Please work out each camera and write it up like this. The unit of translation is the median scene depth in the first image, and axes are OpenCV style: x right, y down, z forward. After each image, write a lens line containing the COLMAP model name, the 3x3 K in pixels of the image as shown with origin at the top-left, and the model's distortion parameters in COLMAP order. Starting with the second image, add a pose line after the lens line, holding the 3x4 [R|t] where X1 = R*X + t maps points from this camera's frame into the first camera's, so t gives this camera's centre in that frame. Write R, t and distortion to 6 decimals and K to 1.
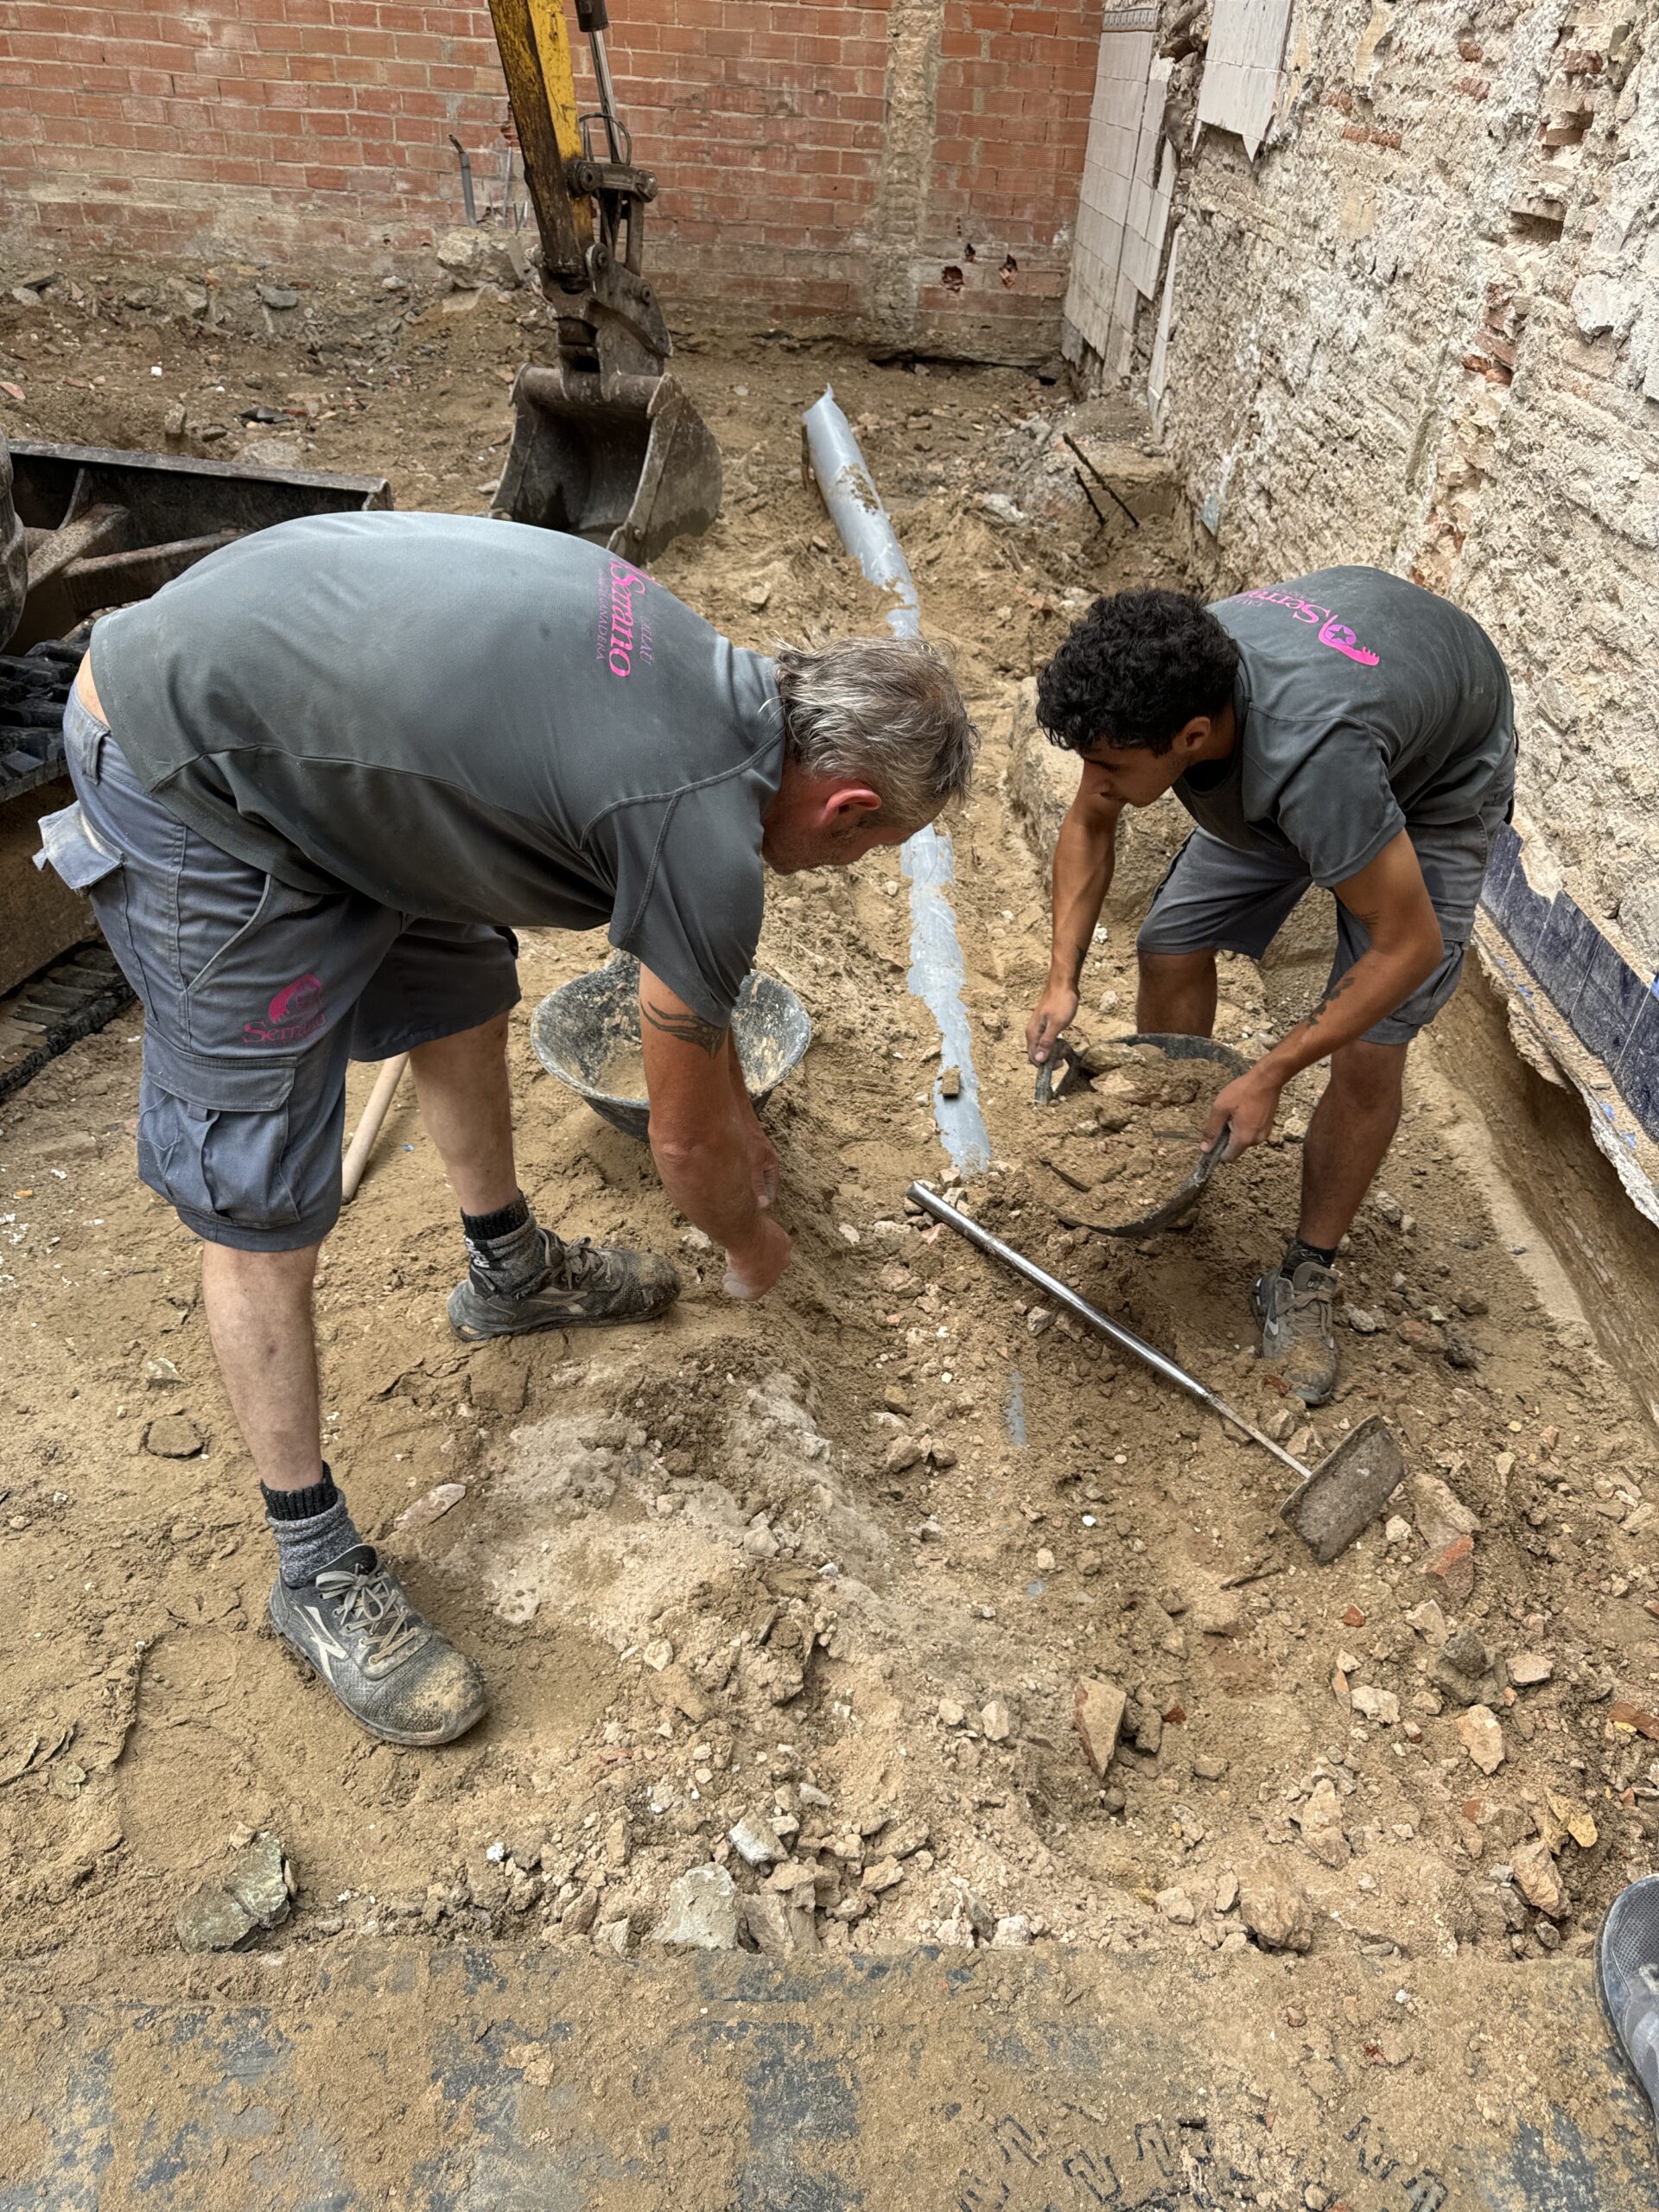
lens RADIAL K [[1611.5, 0, 830.7], [0, 1611.5, 1090.6], [0, 0, 1]] dist [-0.000388, 0.004218]
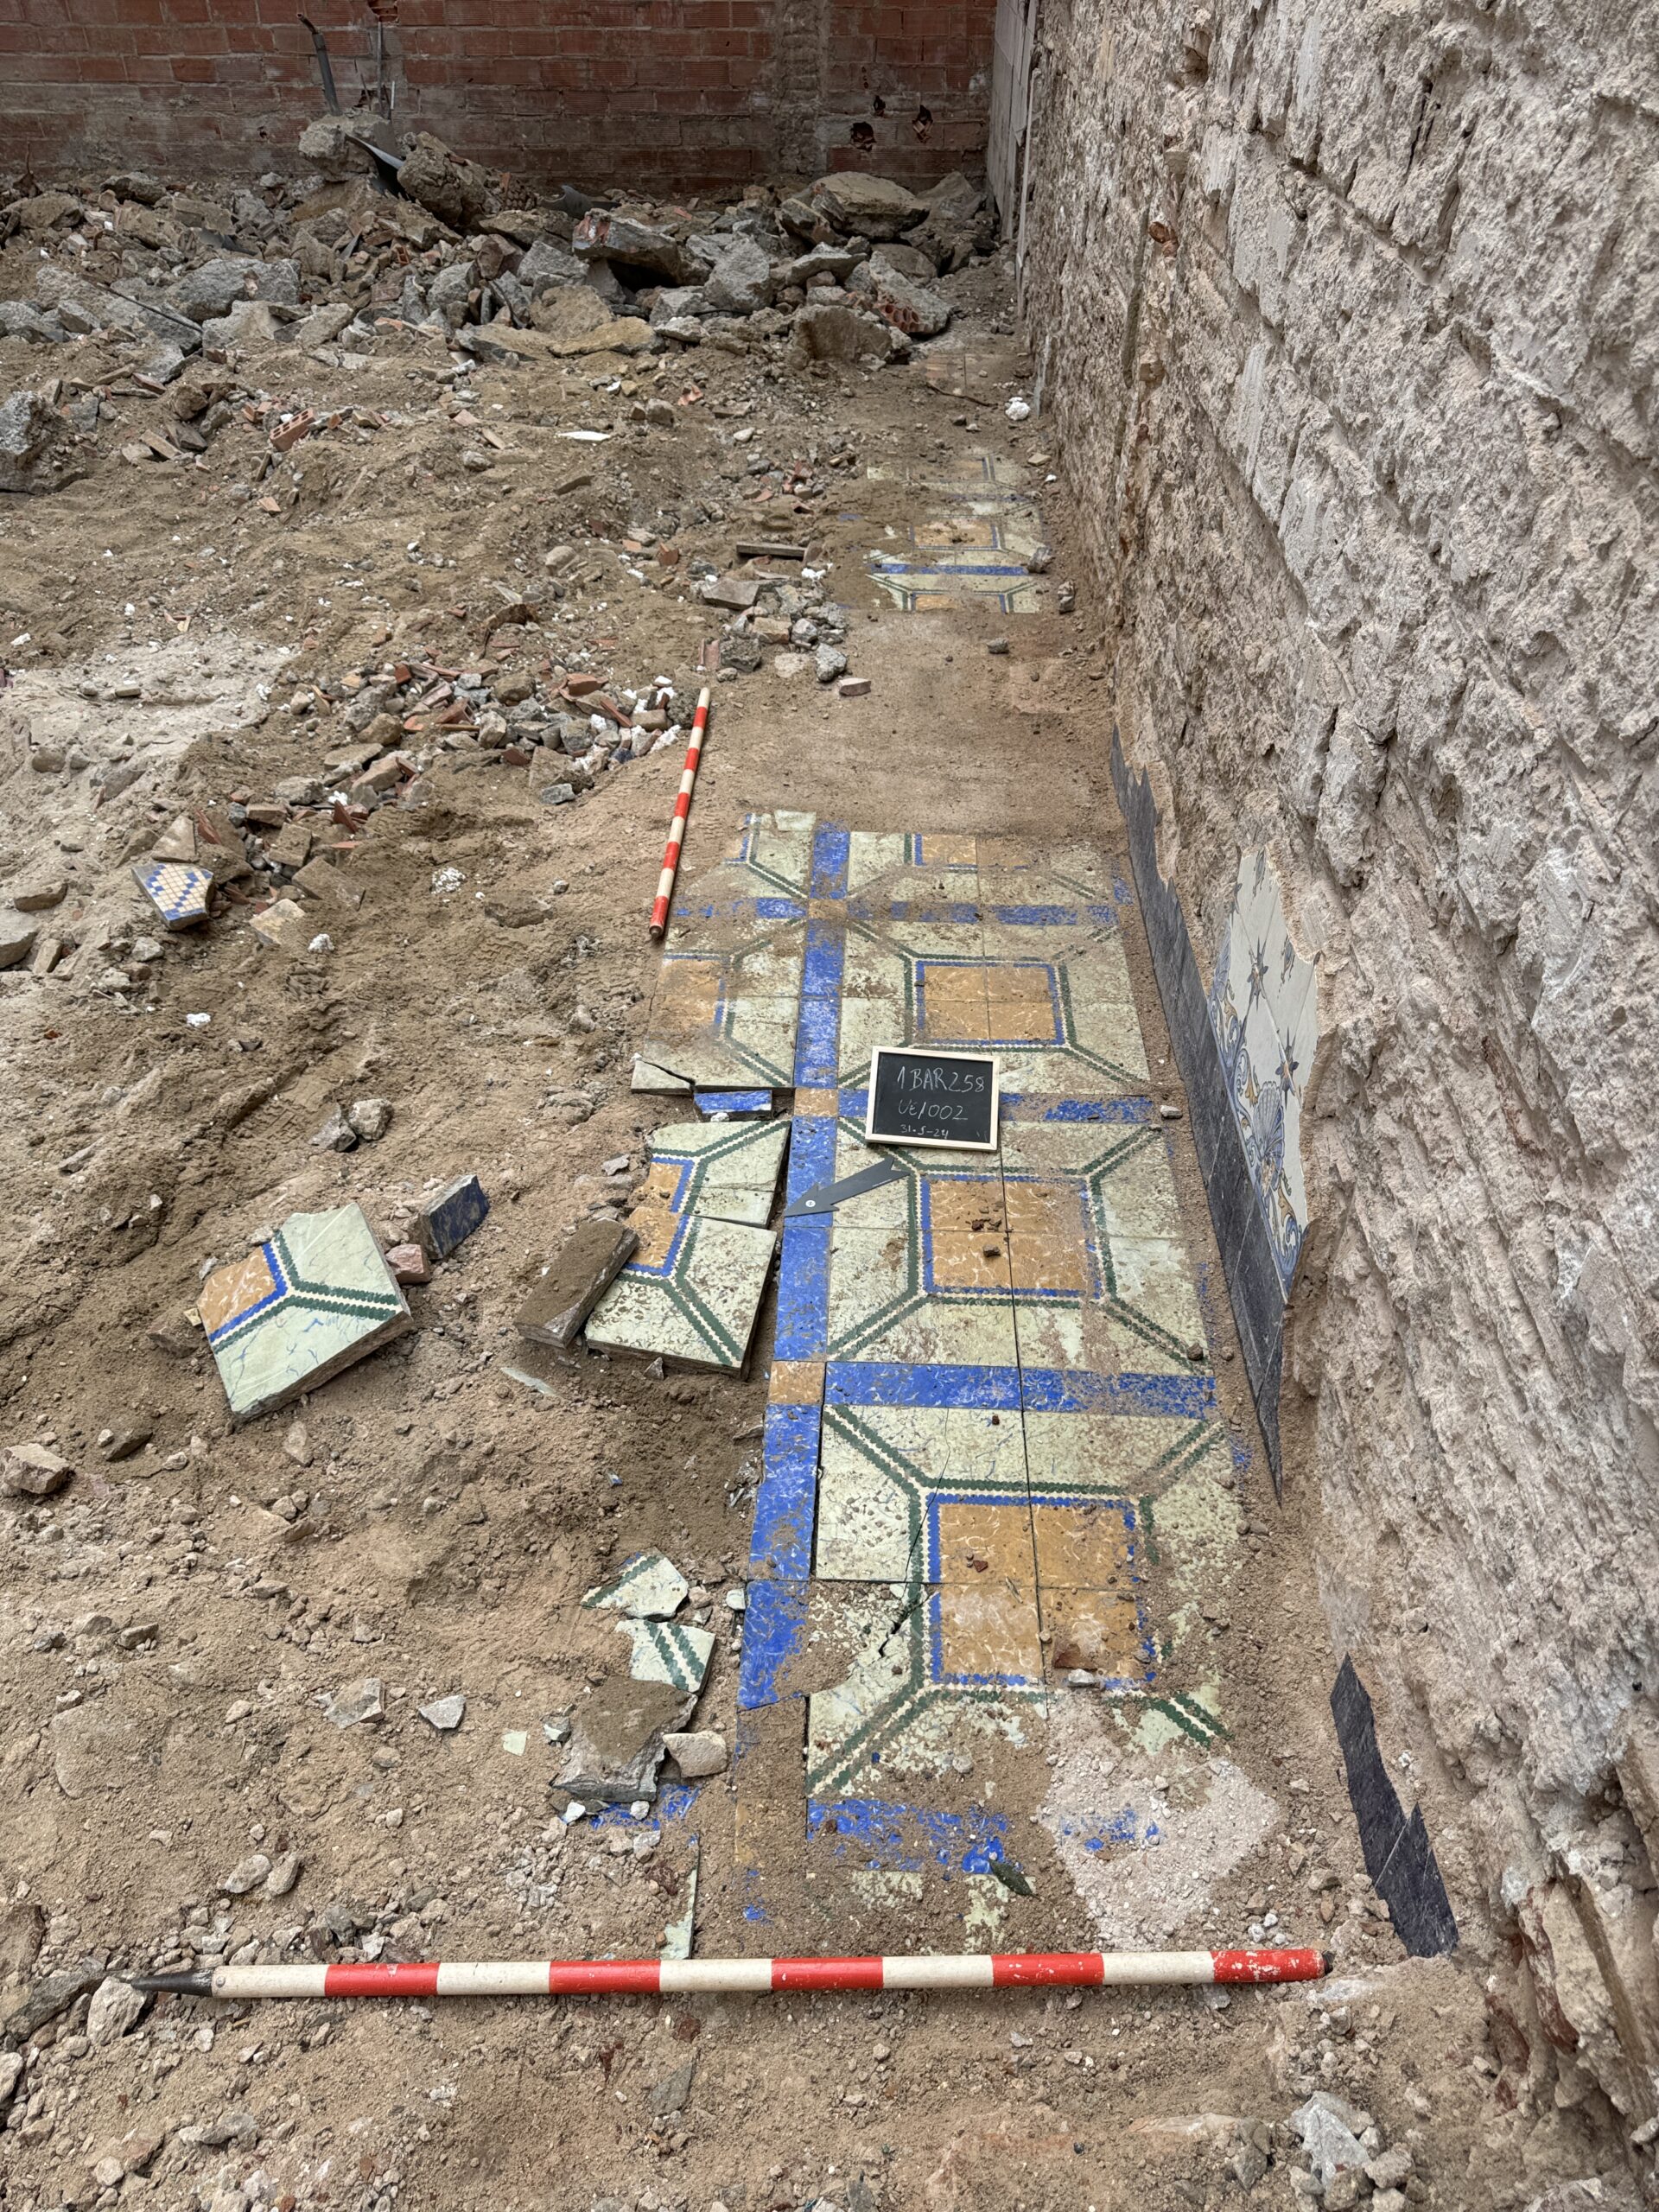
lens RADIAL K [[1611.5, 0, 811.7], [0, 1611.5, 1095.1], [0, 0, 1]] dist [-0.000388, 0.004218]
pose [[0.997061, -0.022273, -0.073301, 0.184051], [0.027600, 0.996988, 0.072479, -0.043214], [0.071466, -0.074289, 0.994673, 0.069663]]
